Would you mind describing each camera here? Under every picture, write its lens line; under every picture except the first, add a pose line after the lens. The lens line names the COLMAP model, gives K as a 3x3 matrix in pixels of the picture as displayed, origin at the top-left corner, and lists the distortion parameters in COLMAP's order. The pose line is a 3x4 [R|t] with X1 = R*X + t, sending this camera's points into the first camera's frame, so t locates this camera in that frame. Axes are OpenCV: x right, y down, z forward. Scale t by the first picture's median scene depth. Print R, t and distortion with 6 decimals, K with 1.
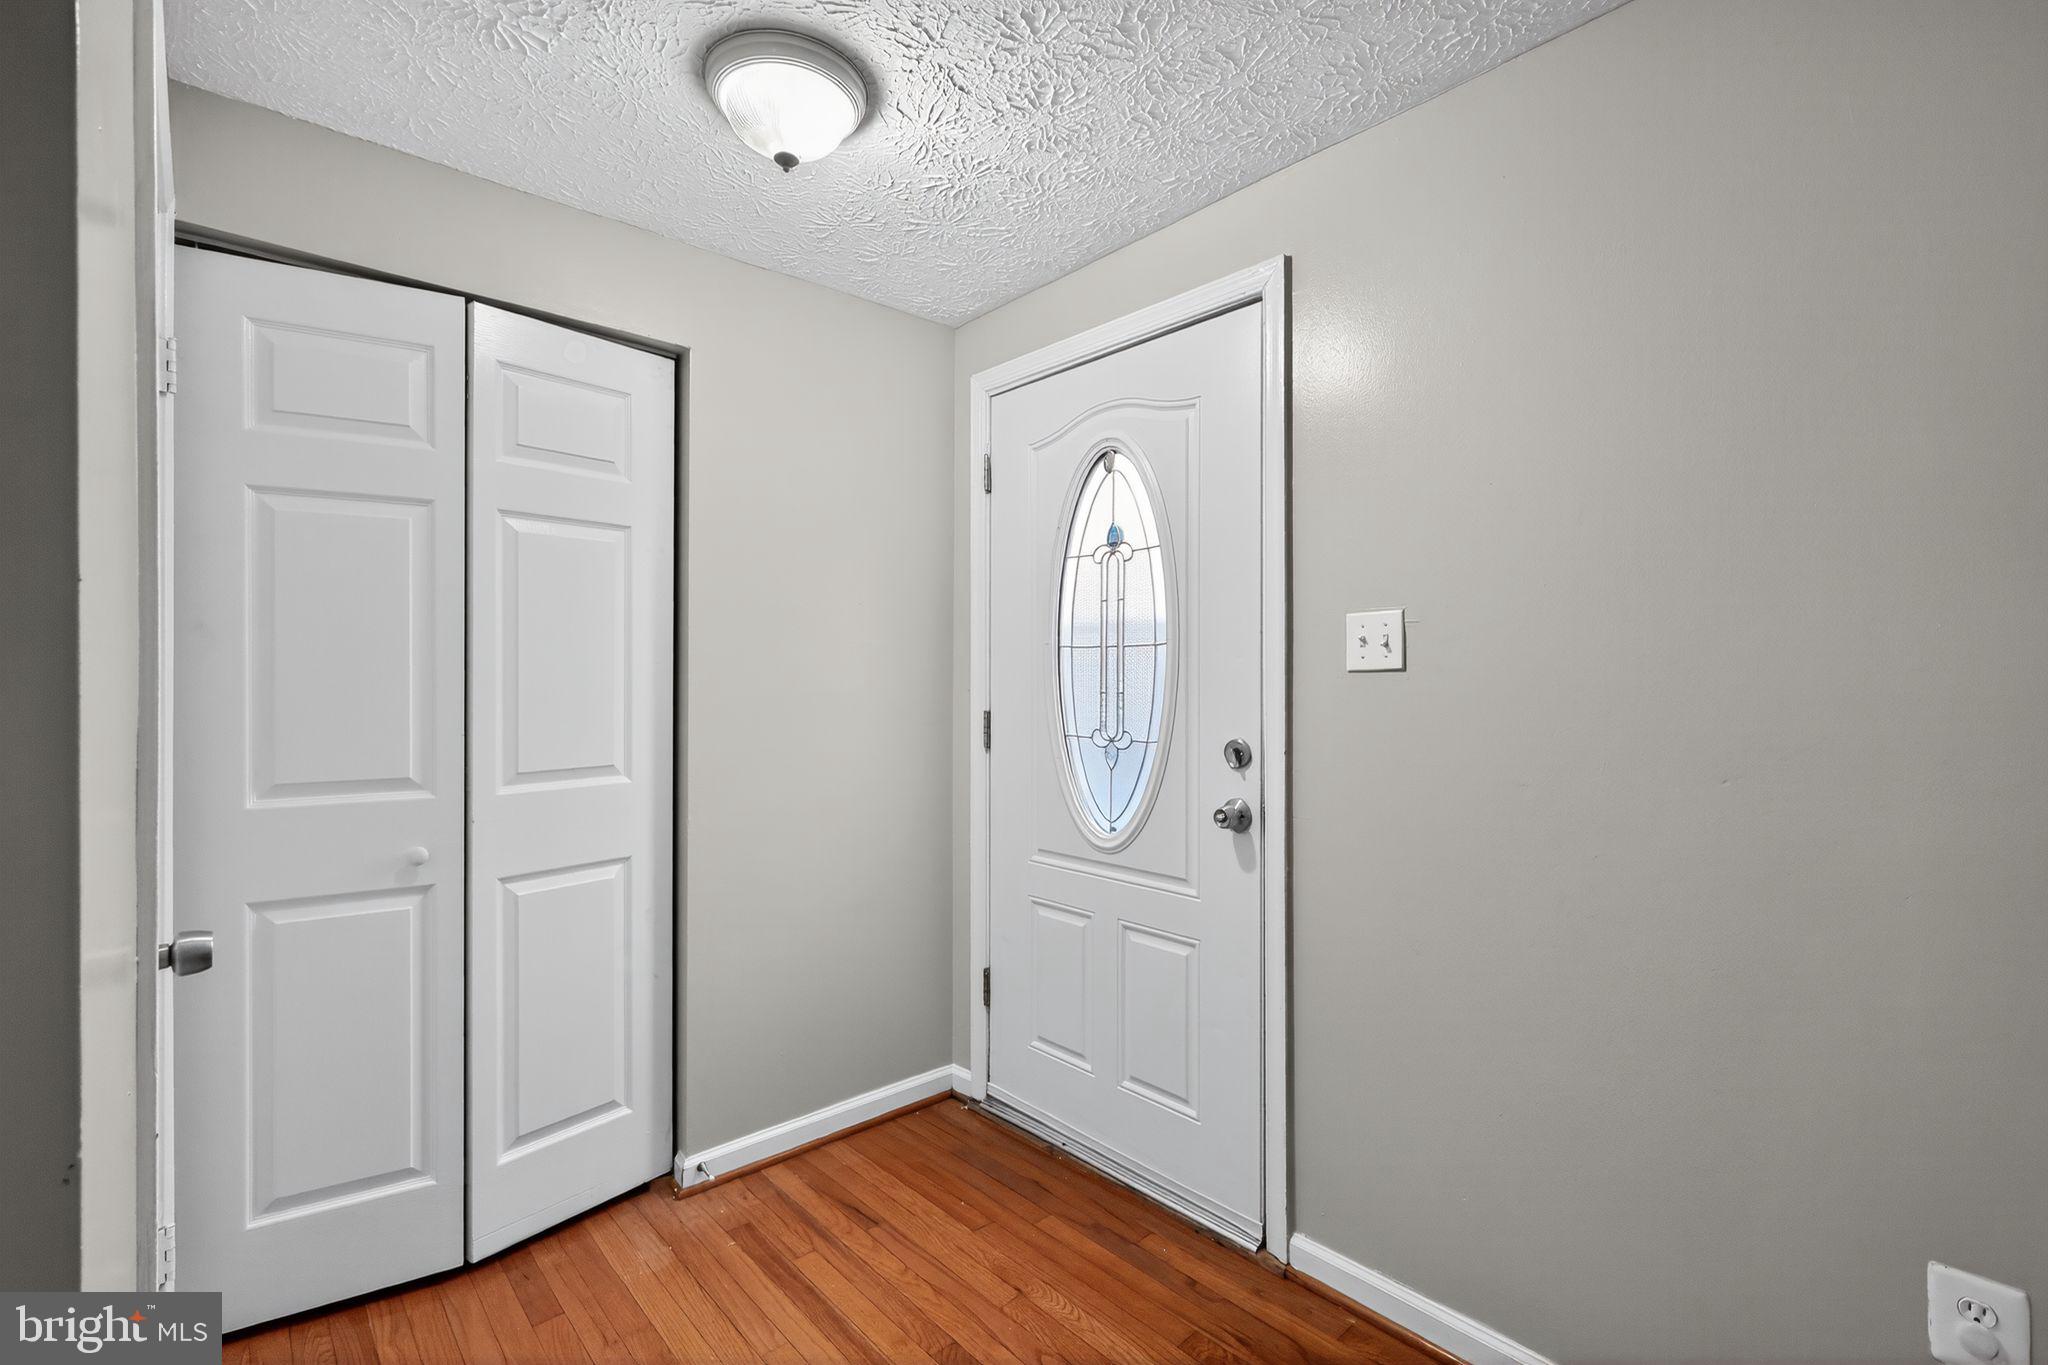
lens RADIAL K [[914.8, 0, 1024.9], [0, 914.8, 679.1], [0, 0, 1]] dist [0.001048, -0.000084]
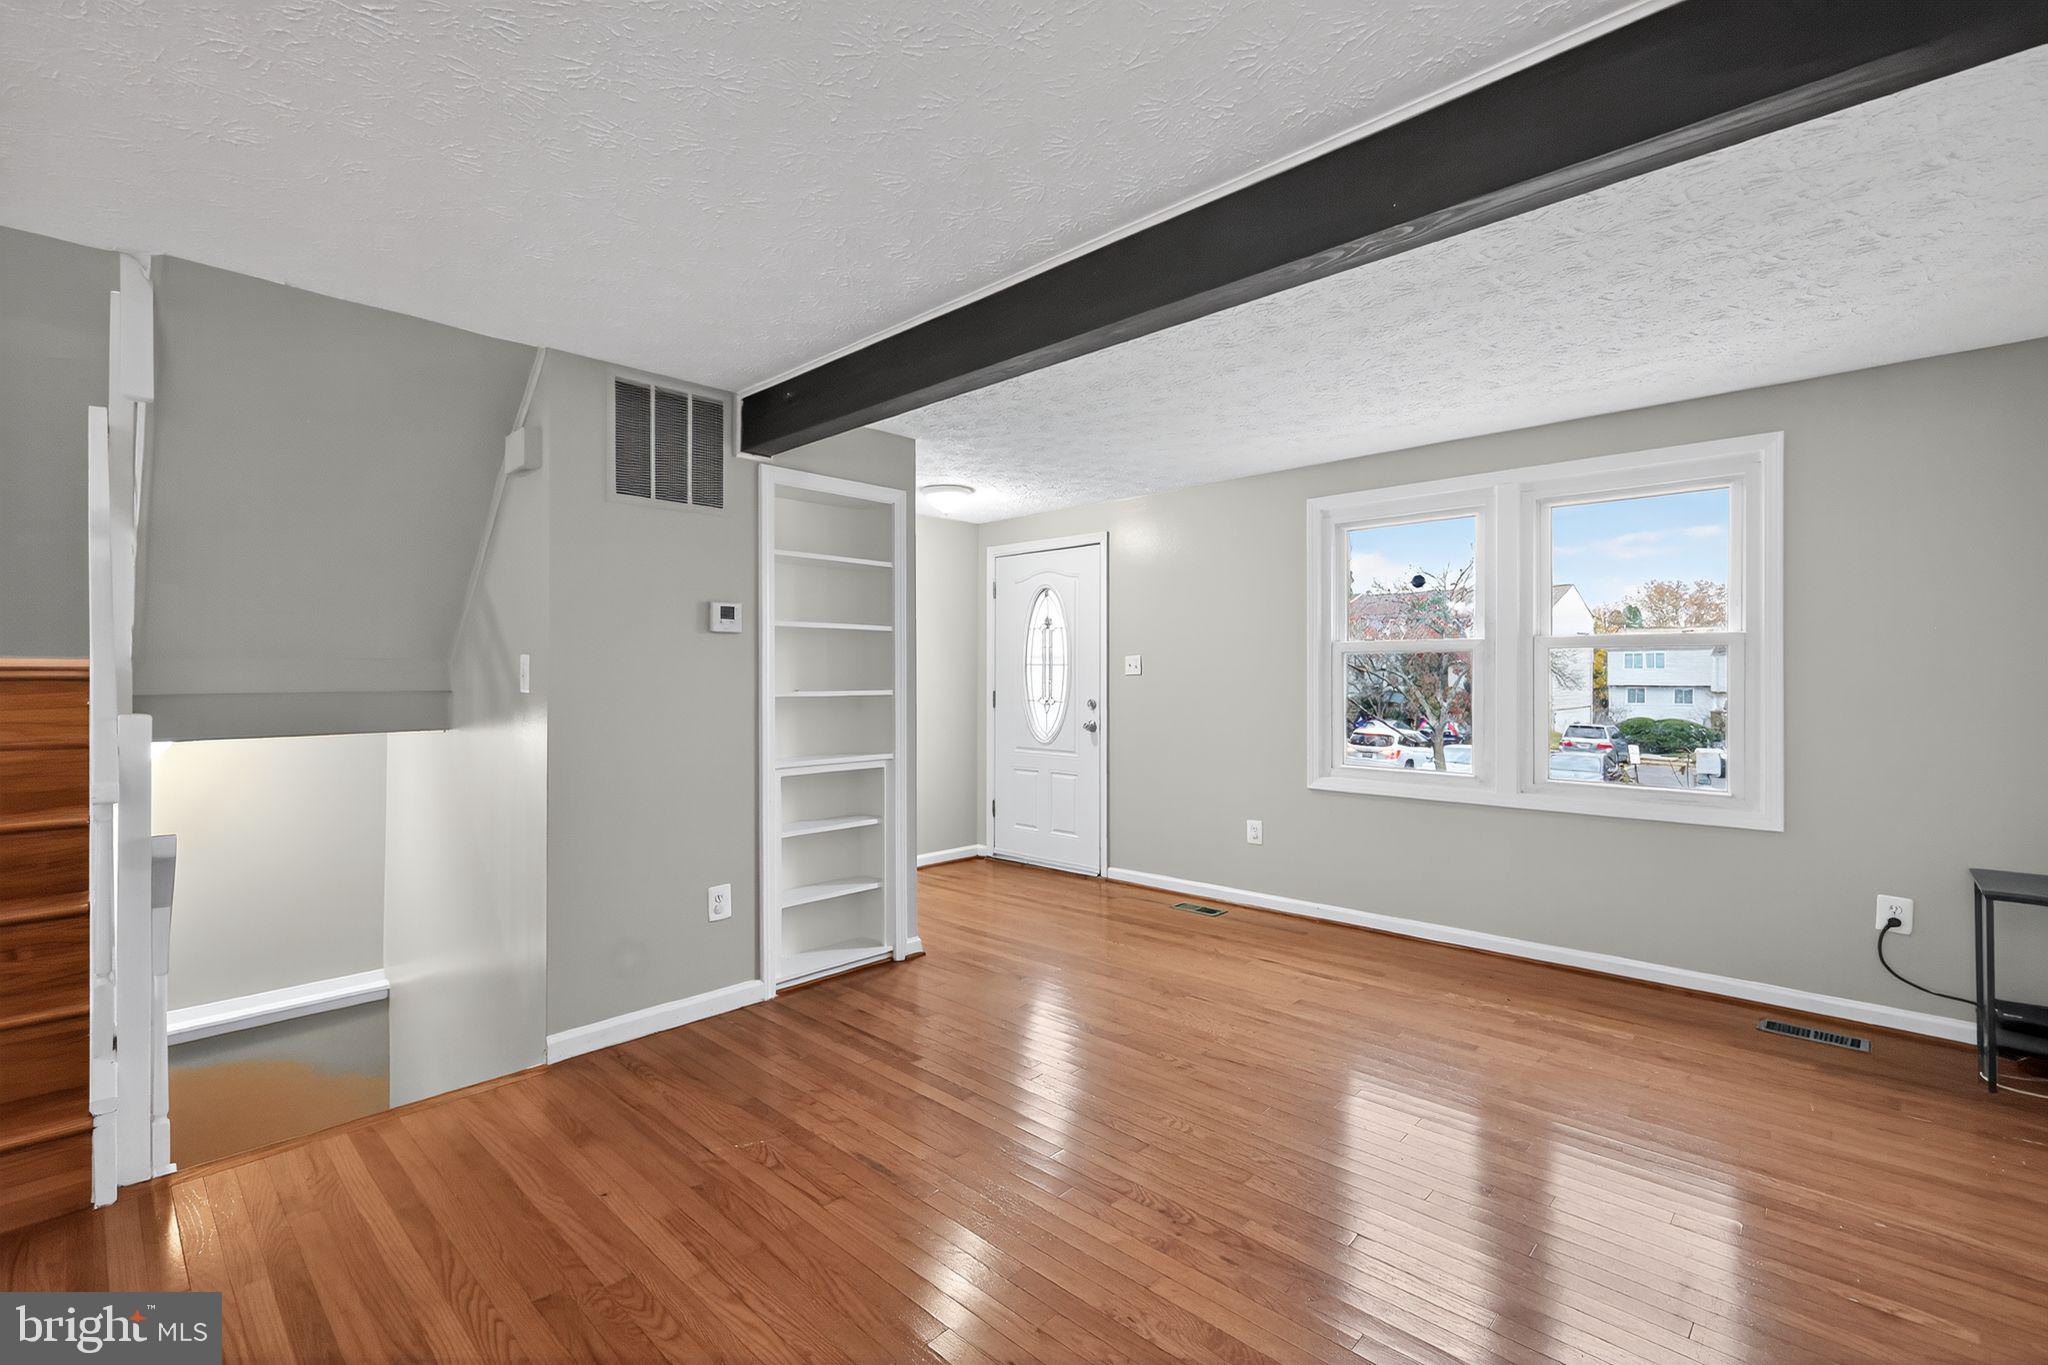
lens RADIAL K [[914.8, 0, 1021.7], [0, 914.8, 677.1], [0, 0, 1]] dist [0.001048, -0.000084]
pose [[0.996945, 0.001251, 0.078098, -0.181005], [-0.001285, 0.999999, 0.000393, -0.002701], [-0.078097, -0.000492, 0.996946, -1.591609]]
